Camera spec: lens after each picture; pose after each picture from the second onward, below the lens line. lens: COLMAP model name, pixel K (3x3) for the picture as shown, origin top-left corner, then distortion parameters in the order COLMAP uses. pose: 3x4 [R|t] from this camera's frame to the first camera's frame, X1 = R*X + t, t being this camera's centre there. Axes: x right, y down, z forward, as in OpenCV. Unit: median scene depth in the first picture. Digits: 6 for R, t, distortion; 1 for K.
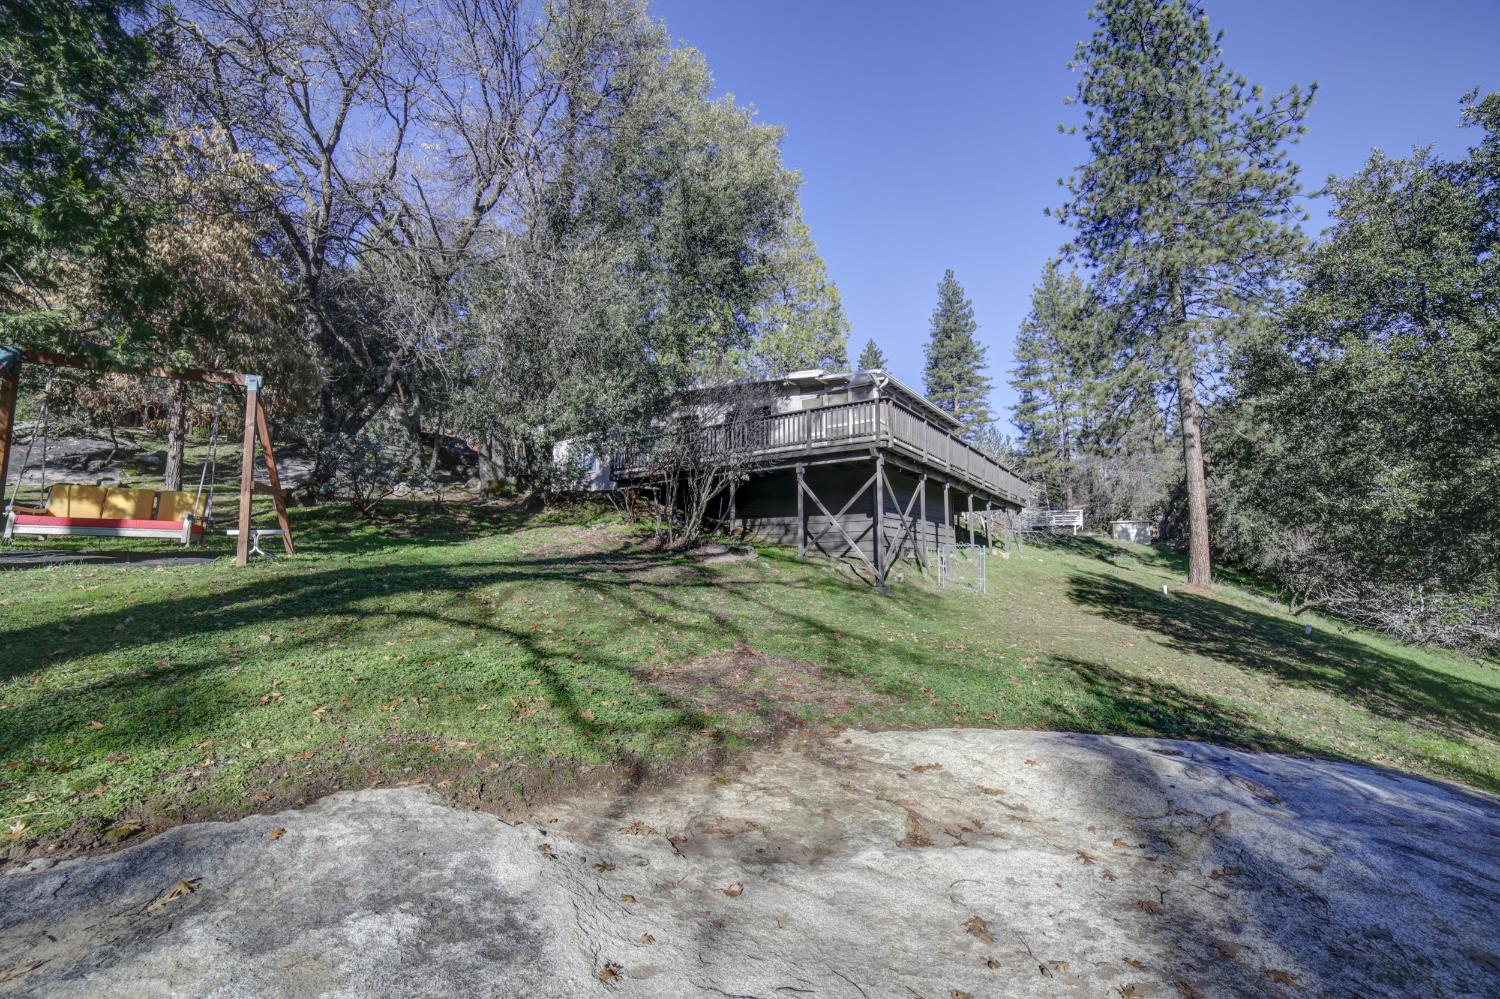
lens RADIAL K [[607.7, 0, 745.5], [0, 607.7, 492.0], [0, 0, 1]] dist [-0.100853, 0.032477]
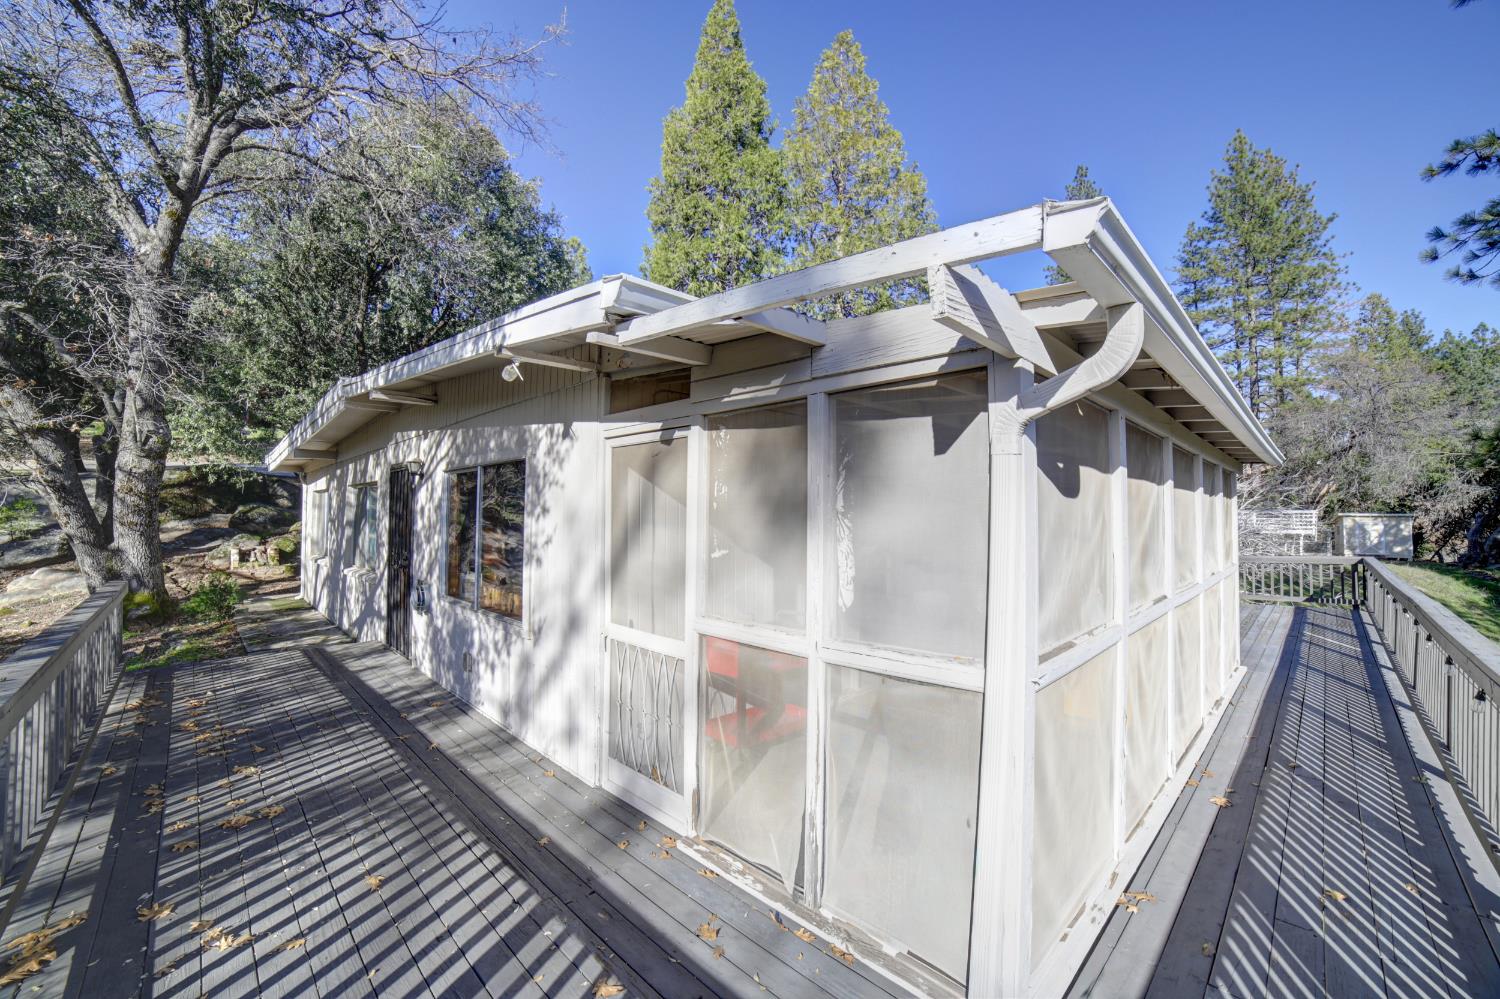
lens RADIAL K [[607.7, 0, 745.5], [0, 607.7, 492.0], [0, 0, 1]] dist [-0.100853, 0.032477]
pose [[0.986540, -0.006905, -0.163373, 0.051626], [0.021482, 0.995922, 0.087627, -0.046606], [0.162102, -0.089957, 0.982665, 0.246338]]
